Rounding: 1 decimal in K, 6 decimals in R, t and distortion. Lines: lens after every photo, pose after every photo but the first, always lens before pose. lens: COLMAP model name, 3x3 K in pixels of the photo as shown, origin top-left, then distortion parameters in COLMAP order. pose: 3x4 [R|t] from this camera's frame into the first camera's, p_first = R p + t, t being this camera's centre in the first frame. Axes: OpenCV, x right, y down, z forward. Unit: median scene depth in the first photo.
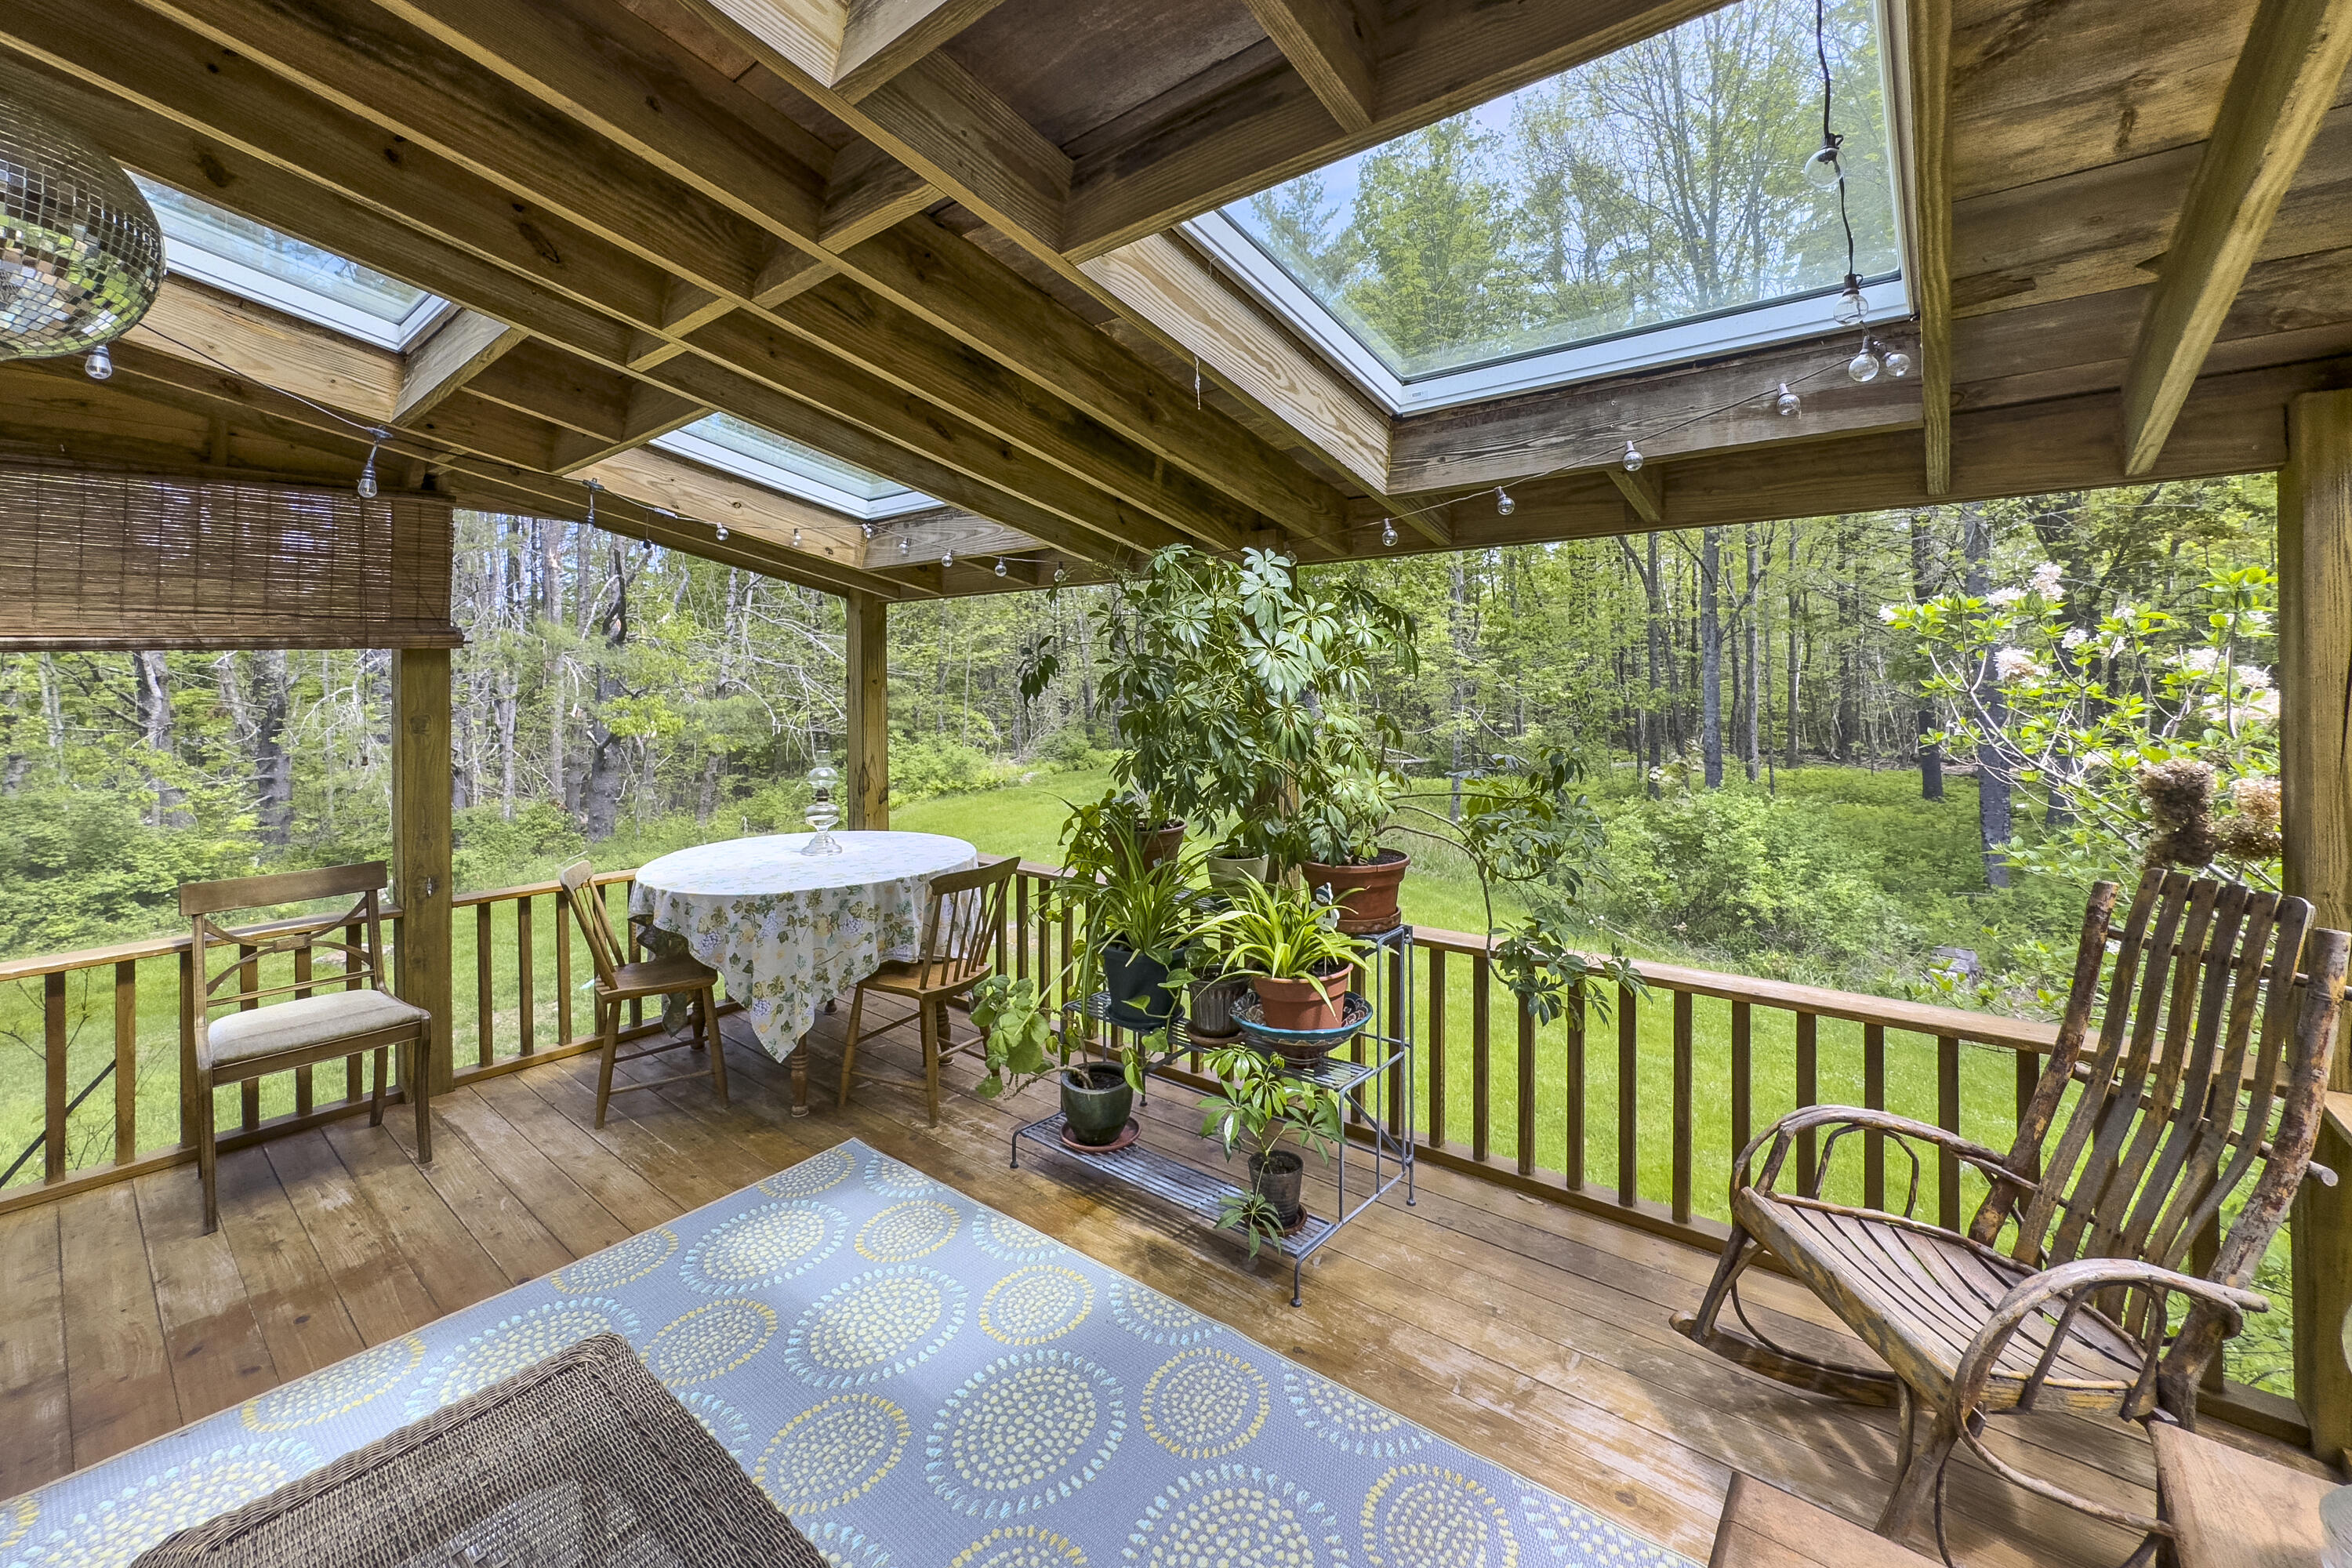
lens RADIAL K [[965.9, 0, 1182.8], [0, 965.9, 712.4], [0, 0, 1]] dist [-0.002443, 0.000151]
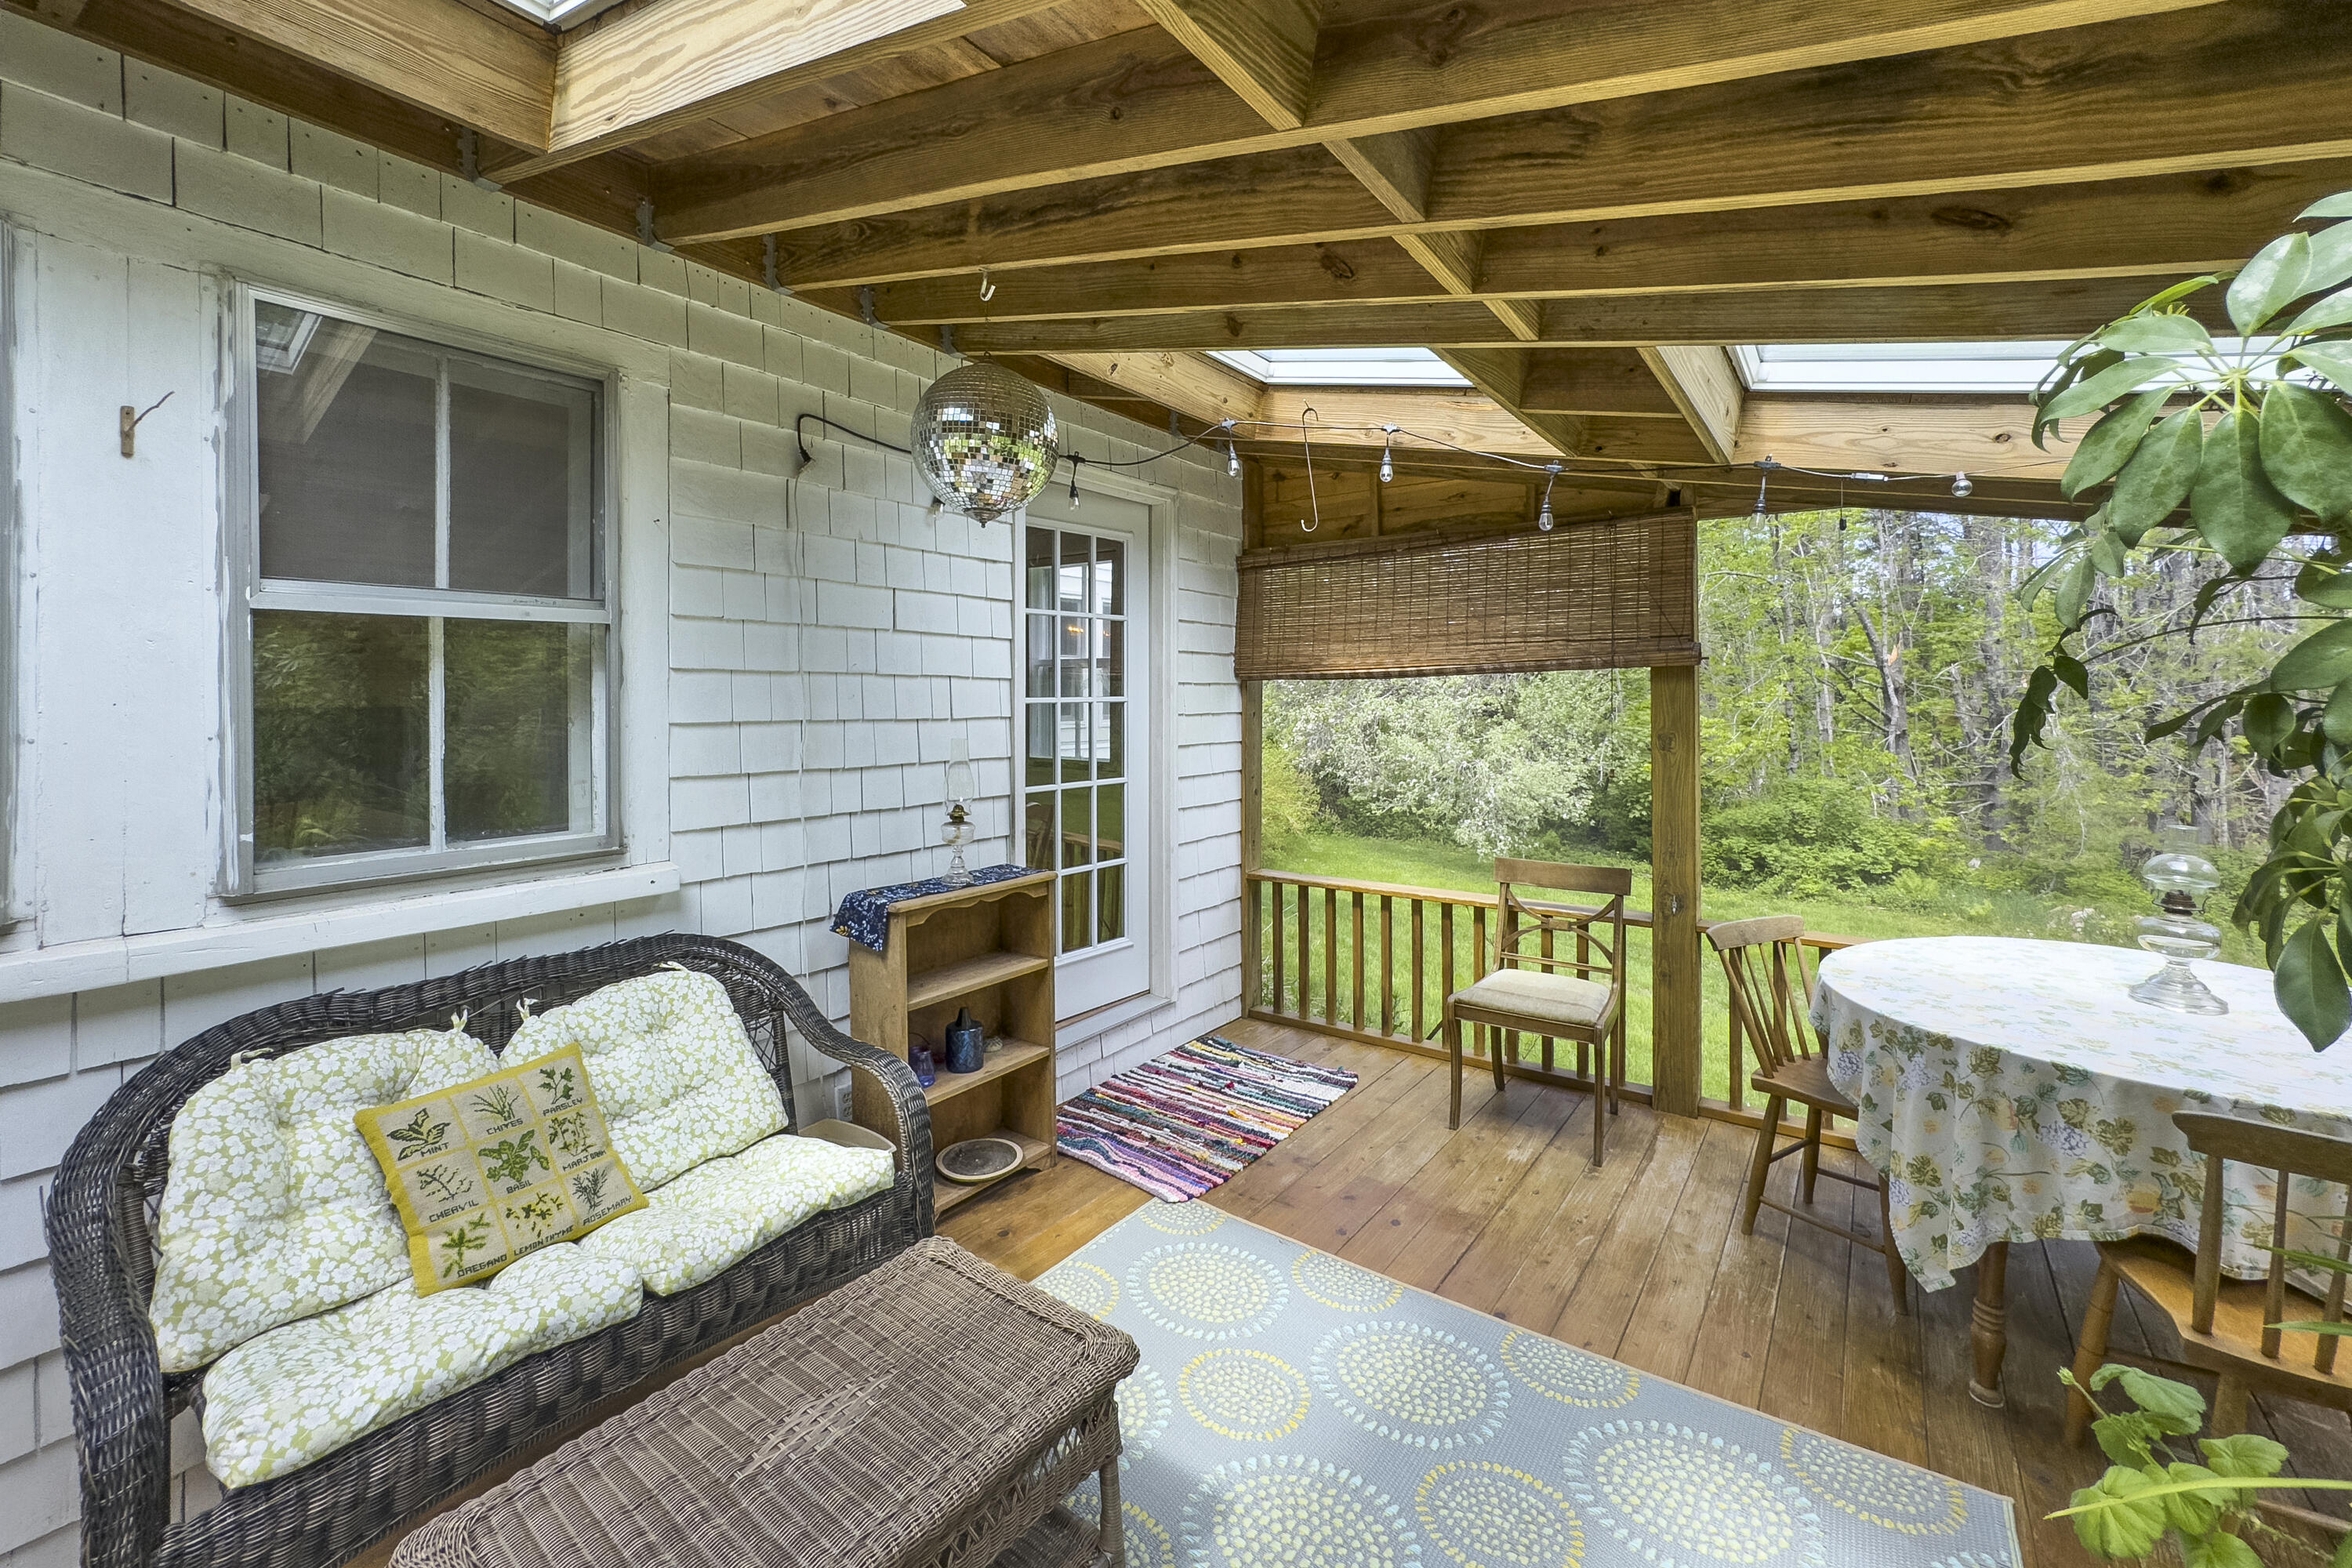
lens RADIAL K [[965.9, 0, 1182.8], [0, 965.9, 712.4], [0, 0, 1]] dist [-0.002443, 0.000151]
pose [[0.059177, 0.026598, -0.997893, 0.185226], [-0.035854, 0.999057, 0.024503, -0.024097], [0.997603, 0.034328, 0.060075, 0.433900]]
